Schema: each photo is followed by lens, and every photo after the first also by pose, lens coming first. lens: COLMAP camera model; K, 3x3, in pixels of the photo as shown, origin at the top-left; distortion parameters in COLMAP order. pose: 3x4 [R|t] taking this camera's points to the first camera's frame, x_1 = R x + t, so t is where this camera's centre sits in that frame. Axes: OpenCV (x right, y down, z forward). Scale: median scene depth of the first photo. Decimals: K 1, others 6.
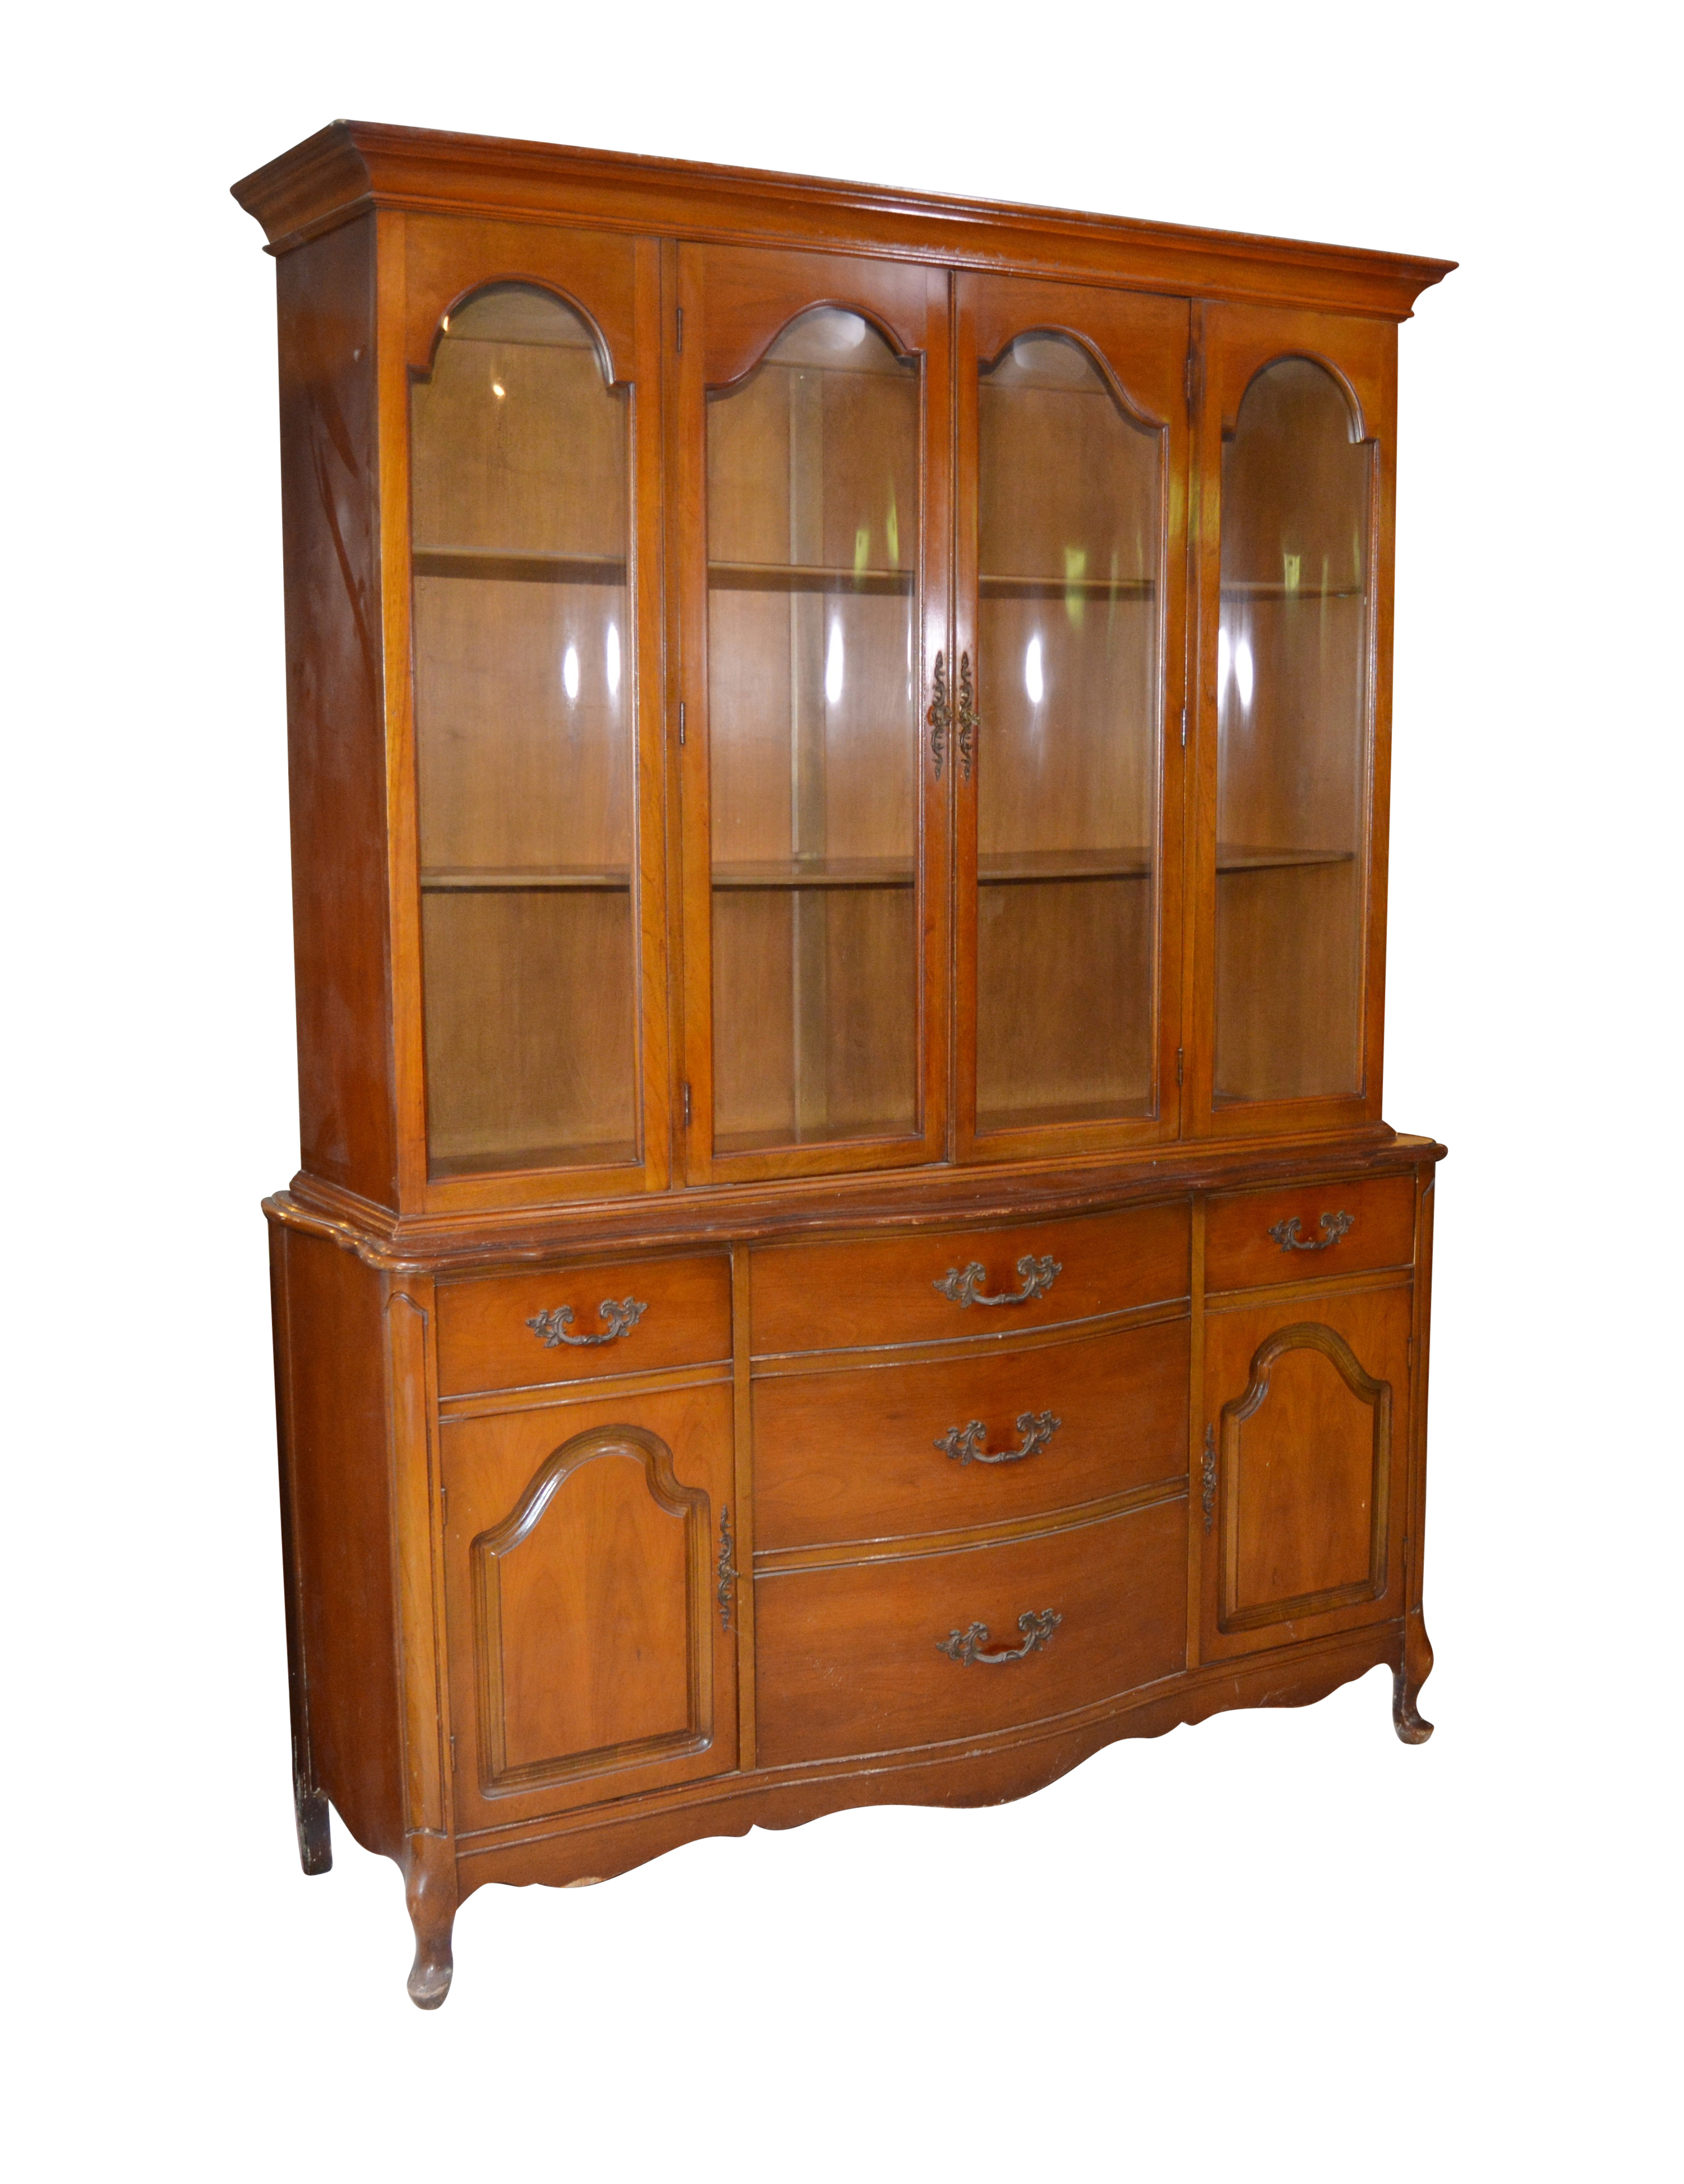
lens RADIAL K [[2993.5, 0, 842.0], [0, 2993.5, 1092.0], [0, 0, 1]] dist [-0.001081, -0.013432]
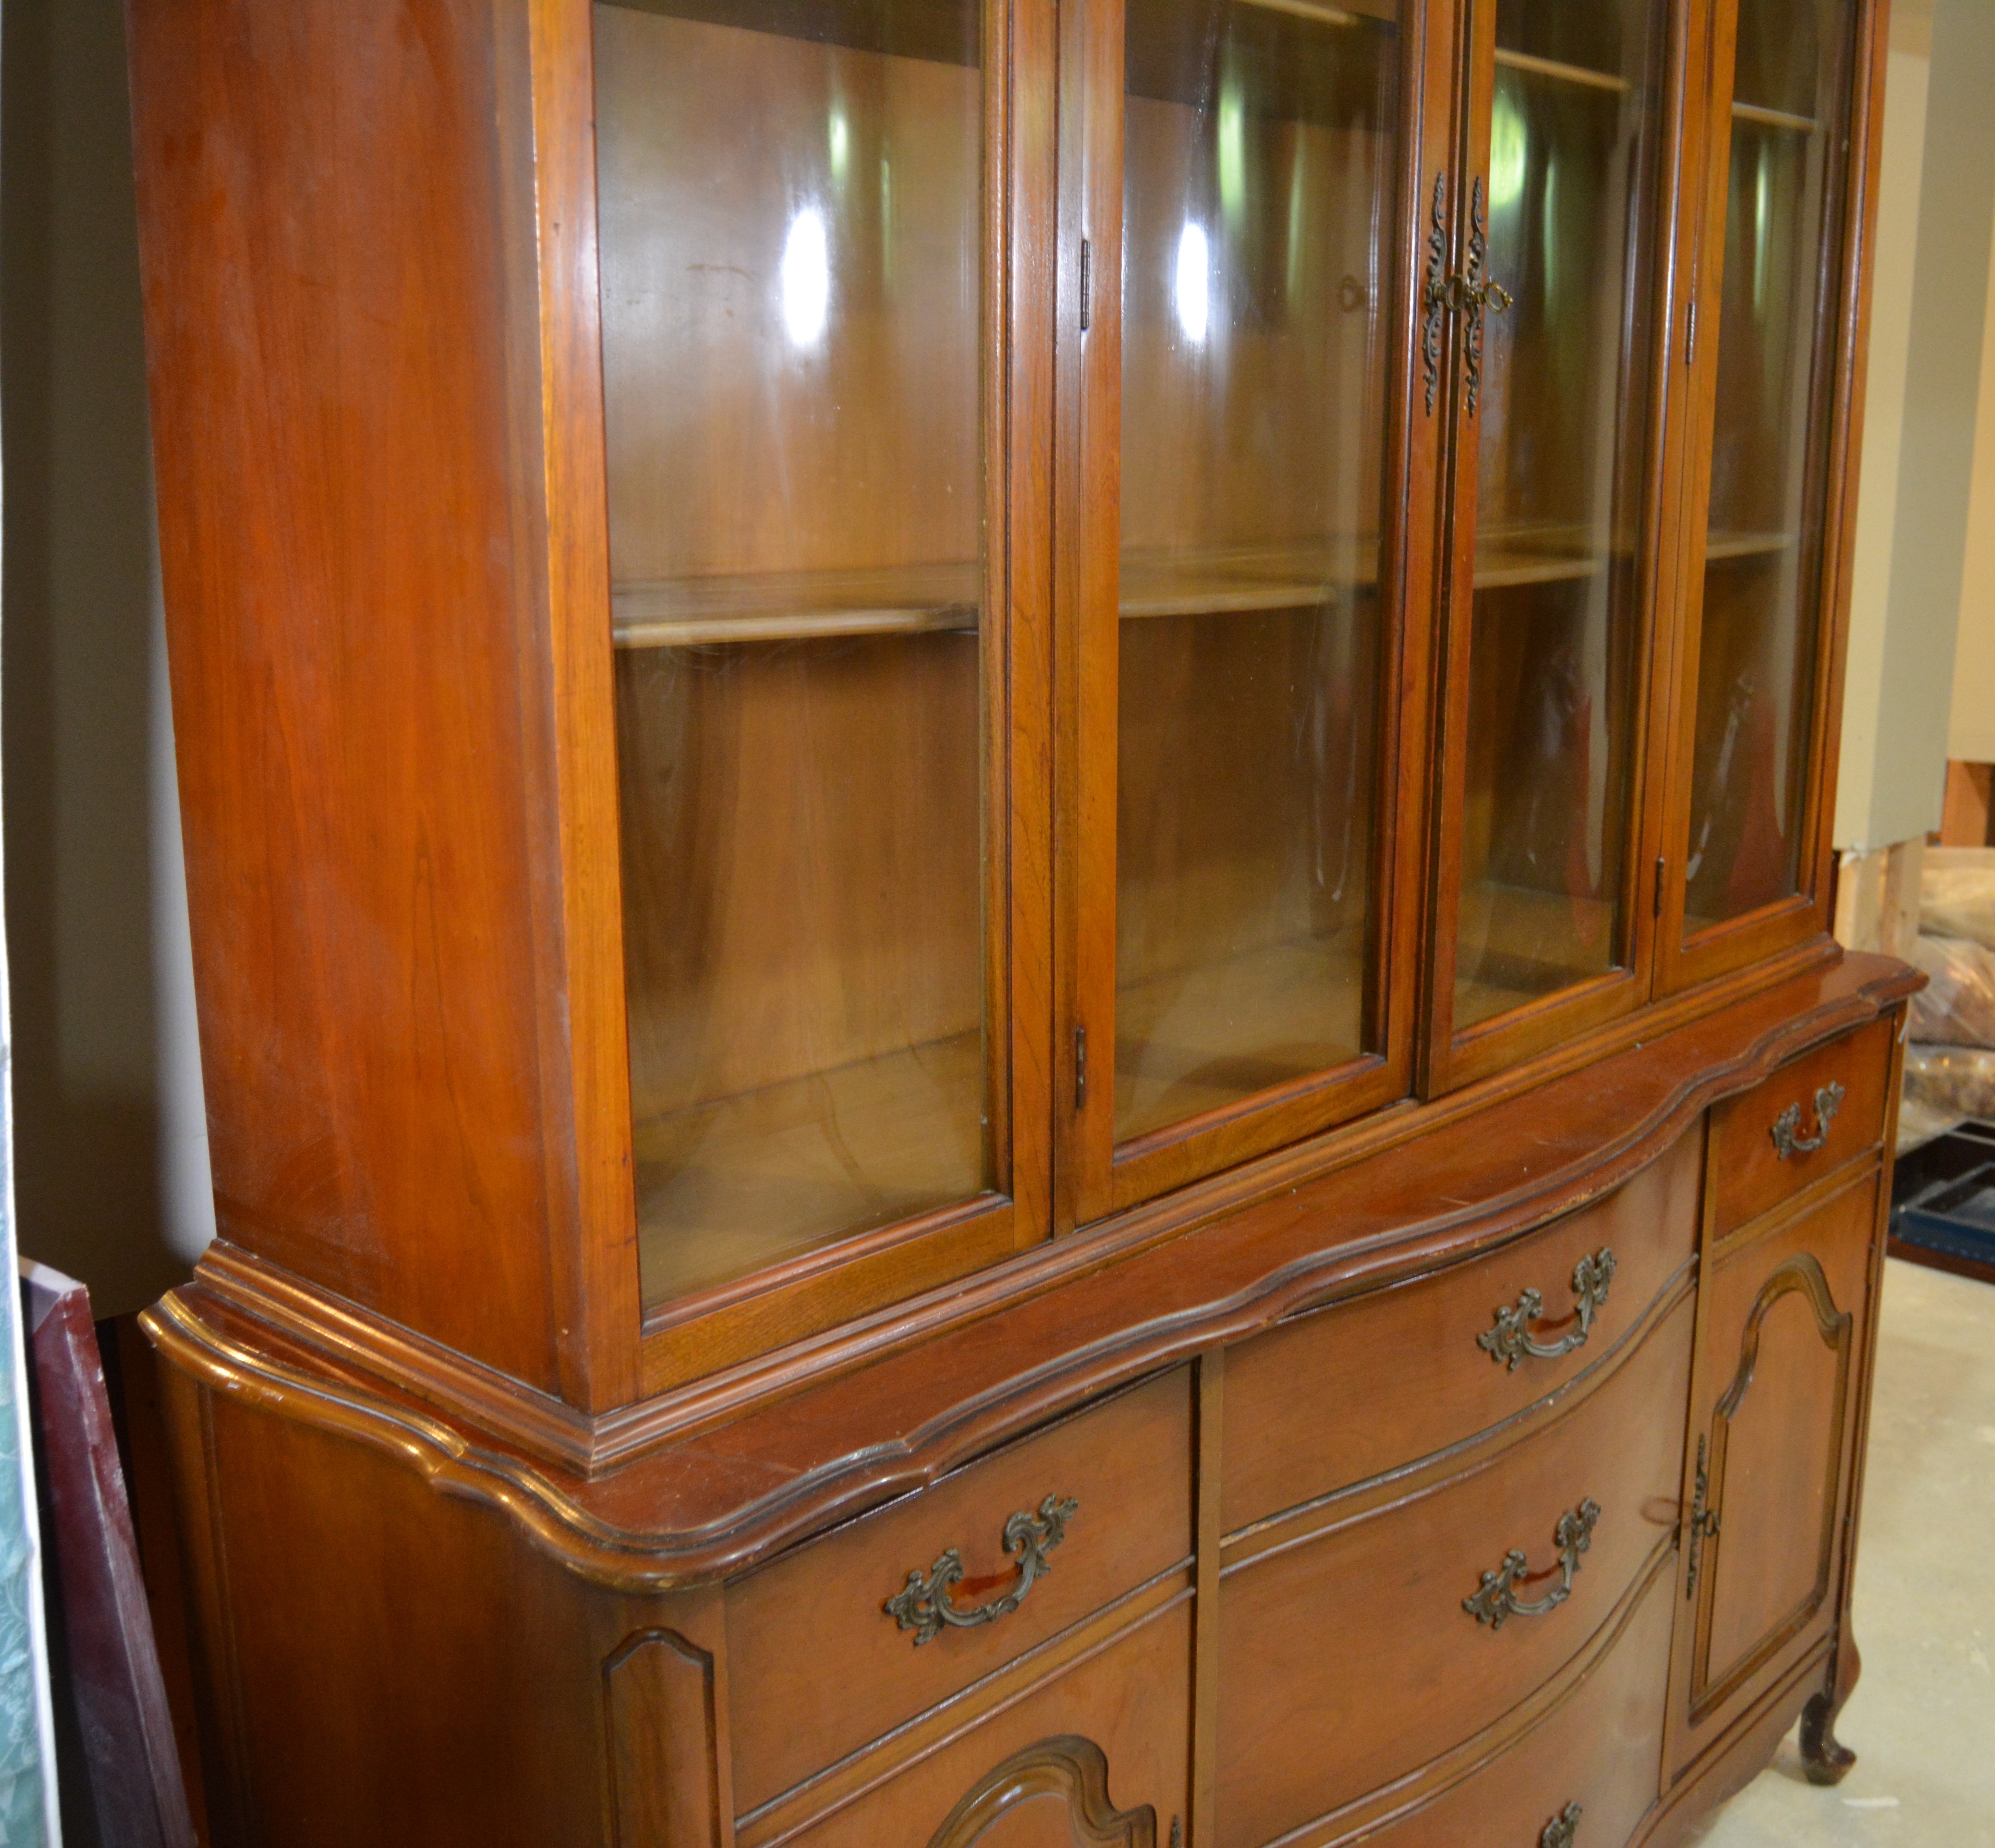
lens RADIAL K [[2322.7, 0, 997.5], [0, 2322.7, 924.0], [0, 0, 1]] dist [-0.070819, 0.037042]
pose [[0.940479, -0.070773, 0.332401, -0.192043], [0.039884, 0.994302, 0.098855, -0.058698], [-0.337504, -0.079713, 0.937943, 0.647043]]
